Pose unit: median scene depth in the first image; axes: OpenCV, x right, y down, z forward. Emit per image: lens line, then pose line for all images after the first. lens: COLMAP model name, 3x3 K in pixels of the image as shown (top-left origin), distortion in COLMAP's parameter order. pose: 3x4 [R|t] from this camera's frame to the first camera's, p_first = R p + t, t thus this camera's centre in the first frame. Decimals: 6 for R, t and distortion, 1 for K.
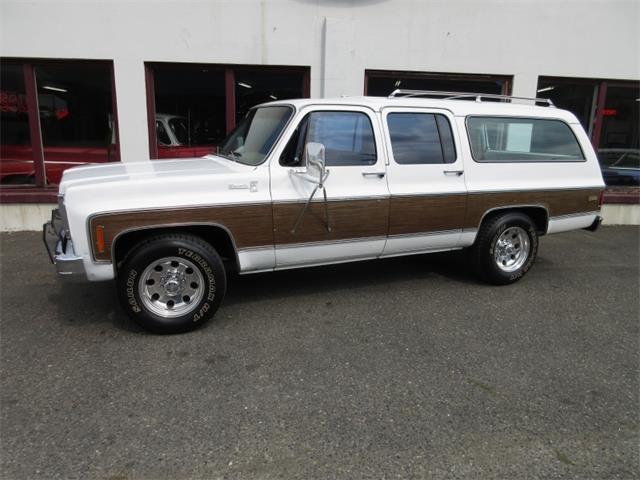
lens RADIAL K [[457.0, 0, 313.1], [0, 457.0, 235.6], [0, 0, 1]] dist [0.016449, -0.016316]
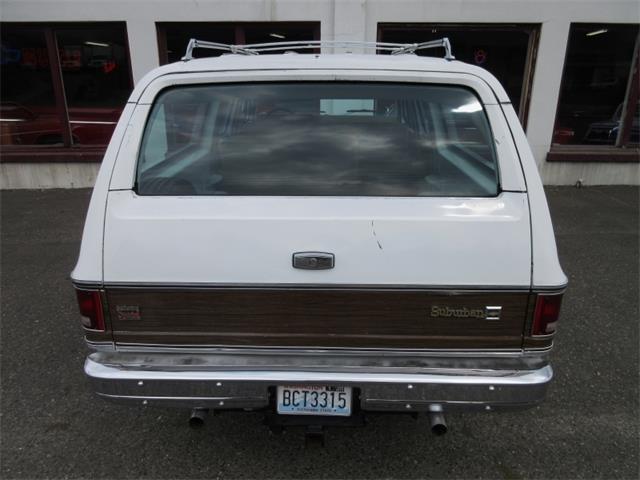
lens RADIAL K [[457.0, 0, 318.9], [0, 457.0, 233.1], [0, 0, 1]] dist [0.016449, -0.016316]
pose [[0.994169, 0.018539, -0.106224, 0.113317], [-0.007168, 0.994293, 0.106443, -0.027841], [0.107591, -0.105061, 0.988629, -0.009812]]
